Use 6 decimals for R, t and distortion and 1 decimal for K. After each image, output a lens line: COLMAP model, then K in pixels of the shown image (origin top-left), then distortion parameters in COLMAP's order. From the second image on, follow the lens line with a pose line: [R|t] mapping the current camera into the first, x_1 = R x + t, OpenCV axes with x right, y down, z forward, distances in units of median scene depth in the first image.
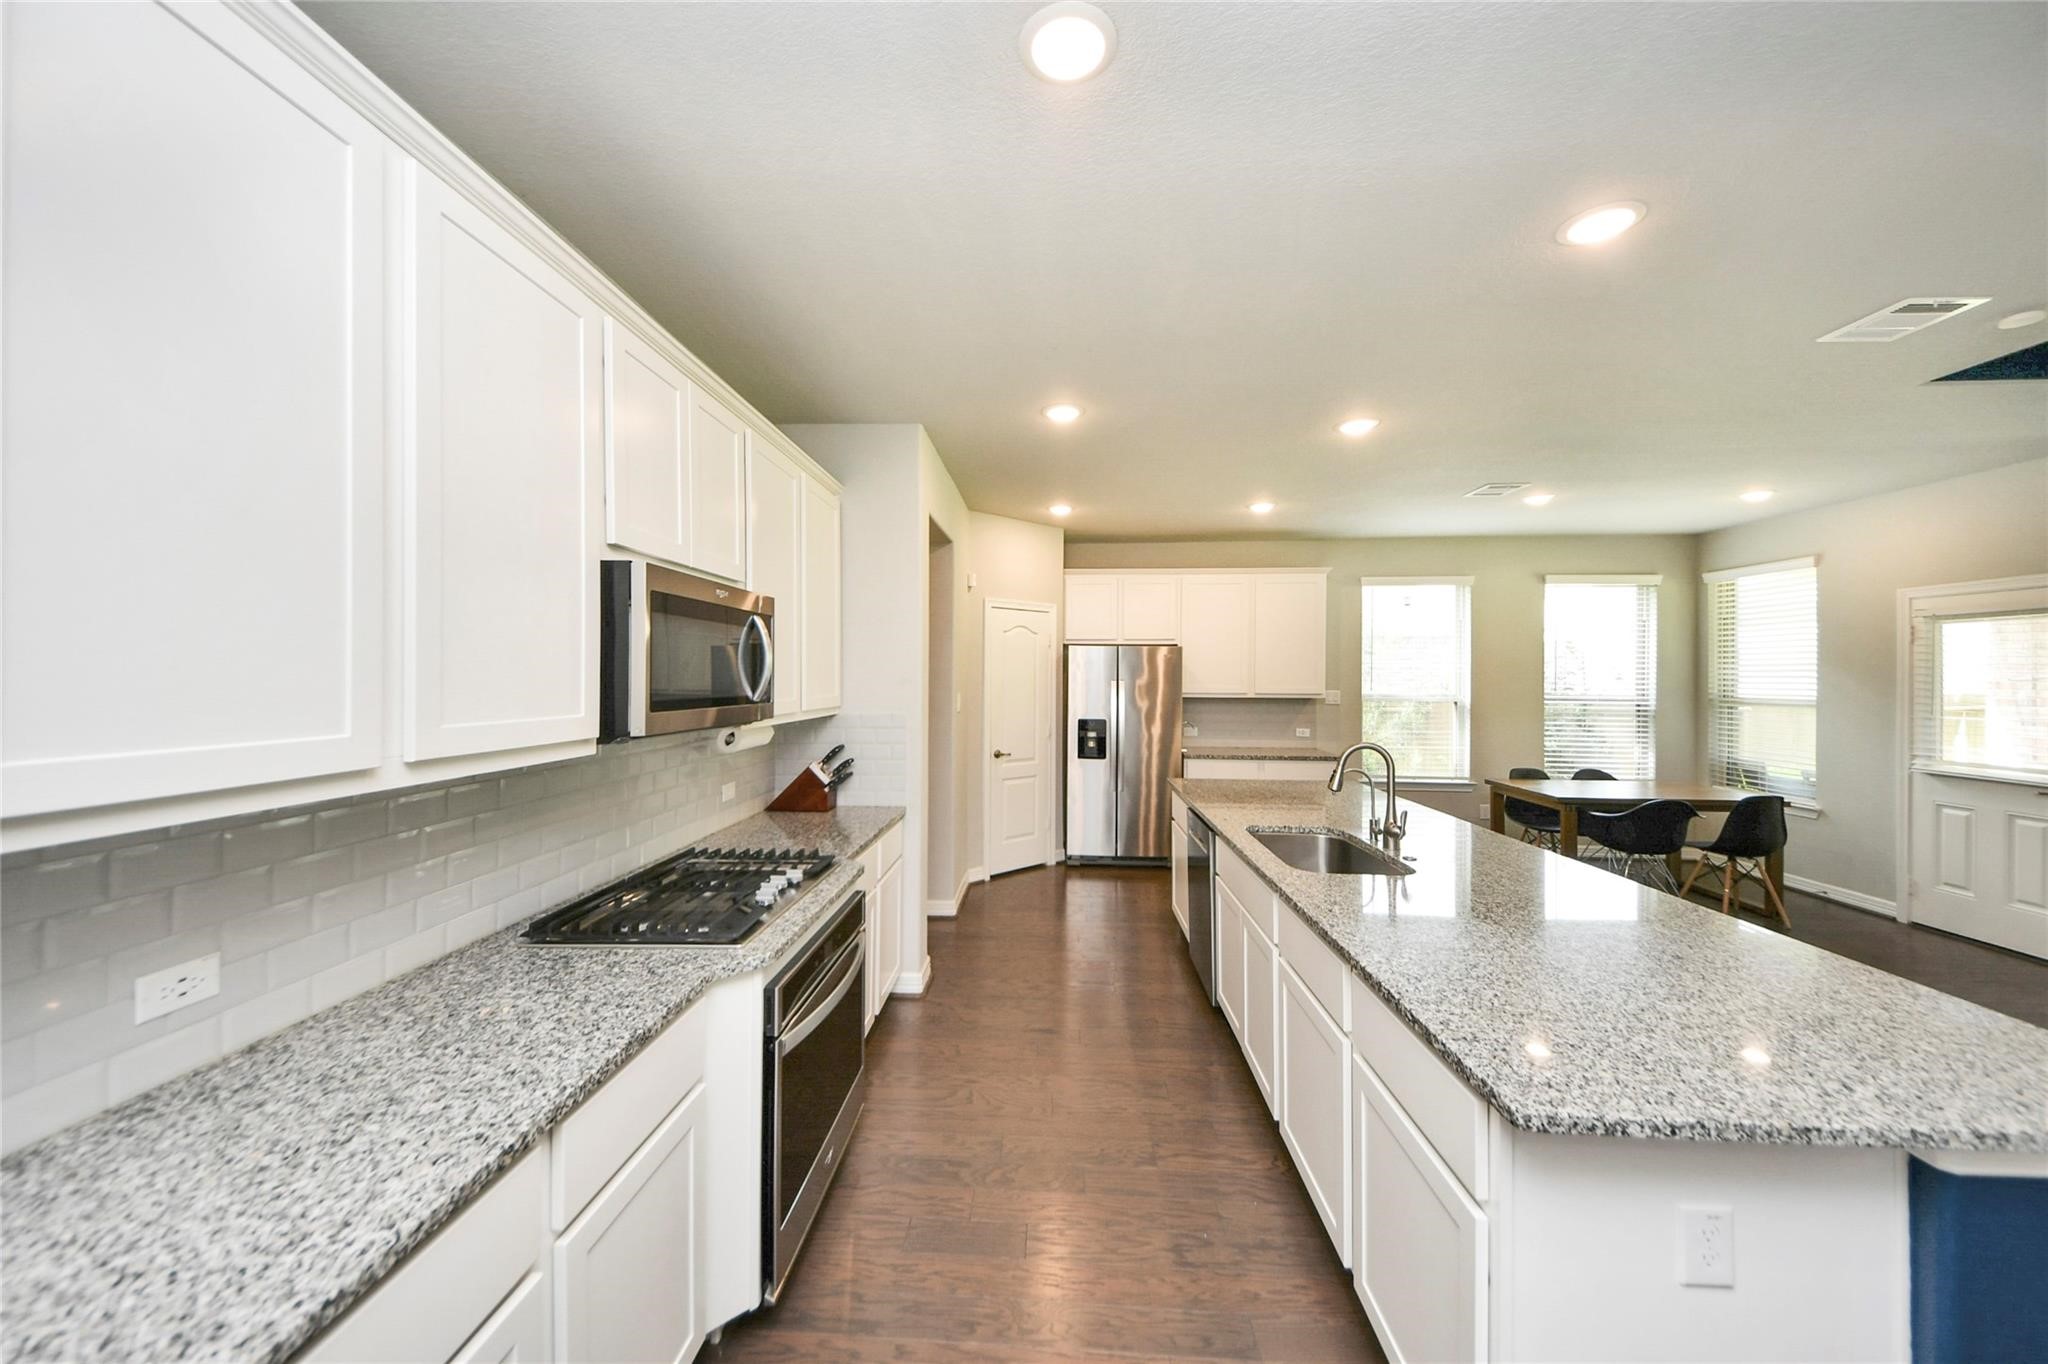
lens RADIAL K [[713.2, 0, 1012.7], [0, 713.2, 673.6], [0, 0, 1]] dist [0.037793, -0.014841]
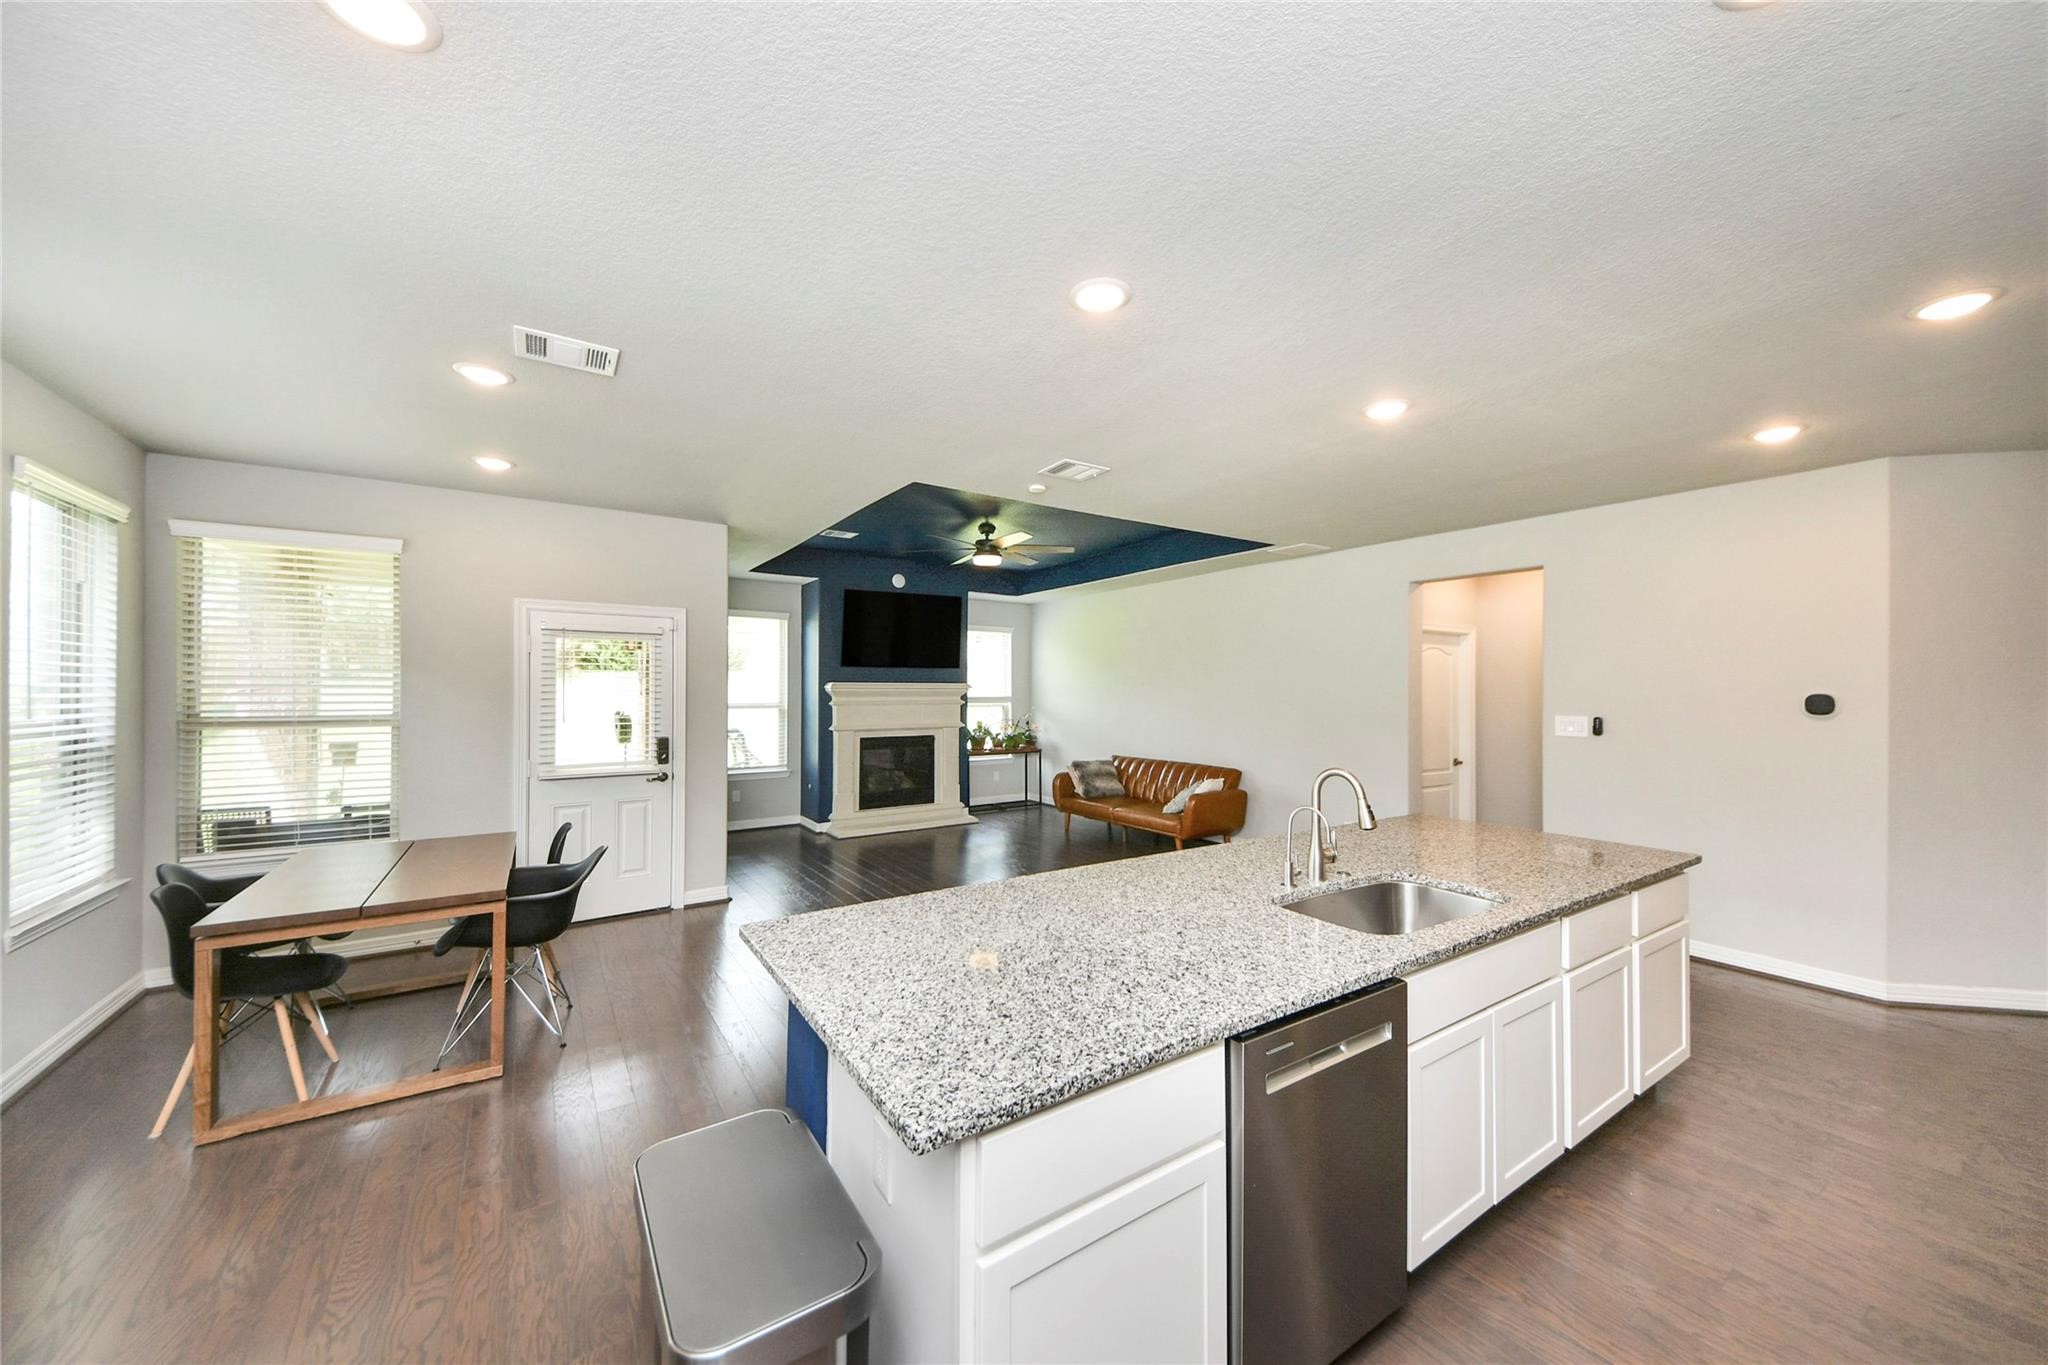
lens RADIAL K [[718.9, 0, 1017.0], [0, 718.9, 680.9], [0, 0, 1]] dist [0.017962, -0.000019]
pose [[-0.623252, 0.005105, 0.782004, 0.016649], [-0.007367, 0.999896, -0.012399, 0.002574], [-0.781986, -0.013489, -0.623150, 0.939644]]
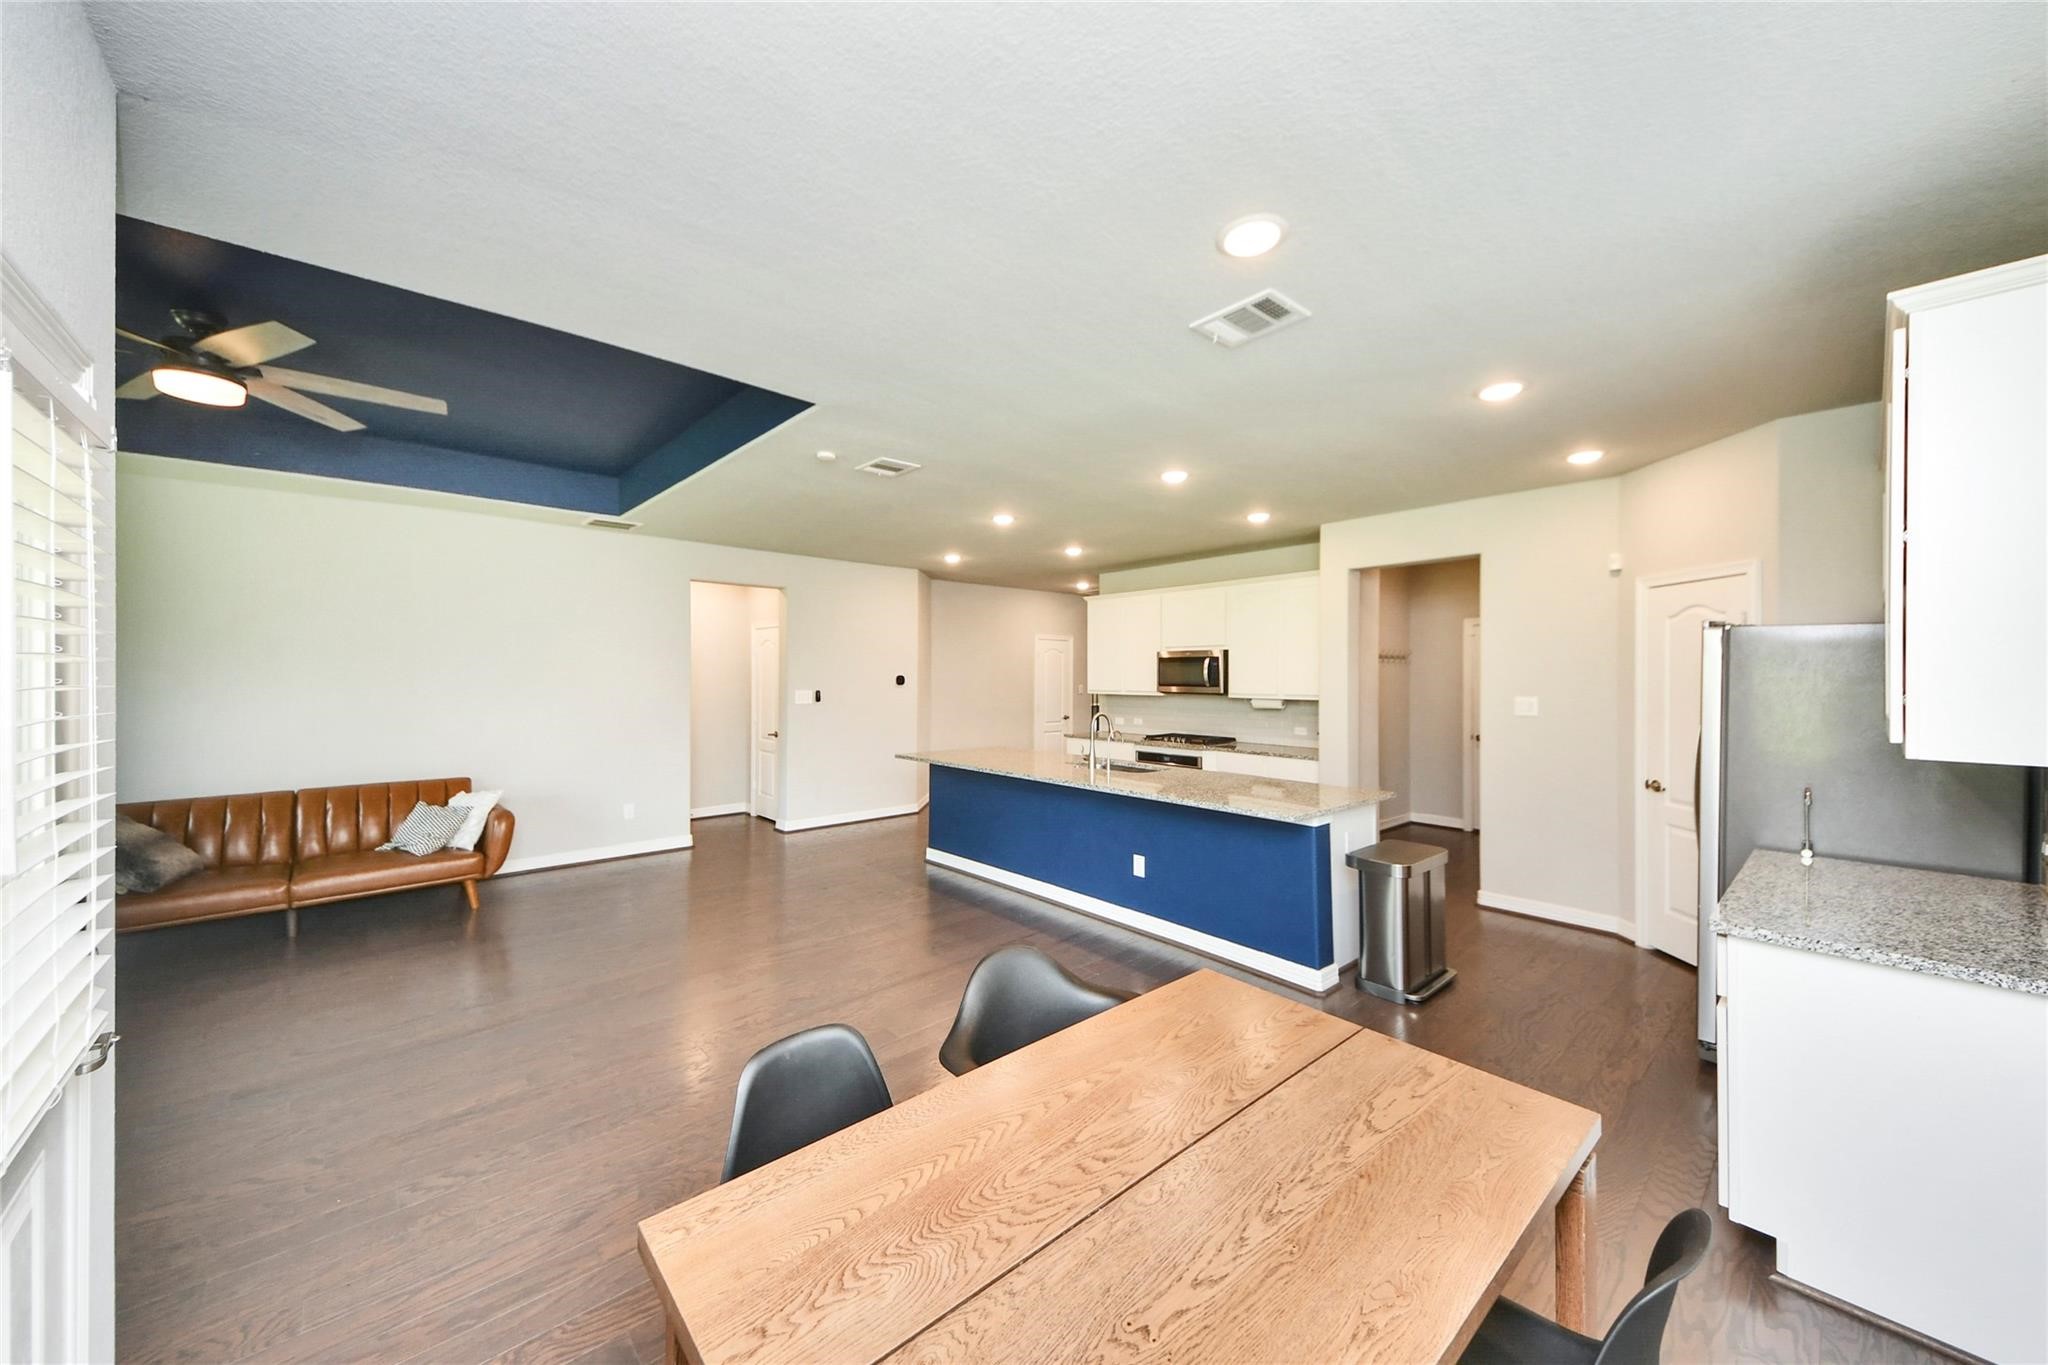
lens RADIAL K [[746.9, 0, 1025.9], [0, 746.9, 674.4], [0, 0, 1]] dist [0.045831, -0.017140]
pose [[-0.691494, -0.005691, -0.722360, 1.019696], [-0.003513, 0.999984, -0.004515, 0.004150], [0.722374, -0.000585, -0.691502, 1.114371]]
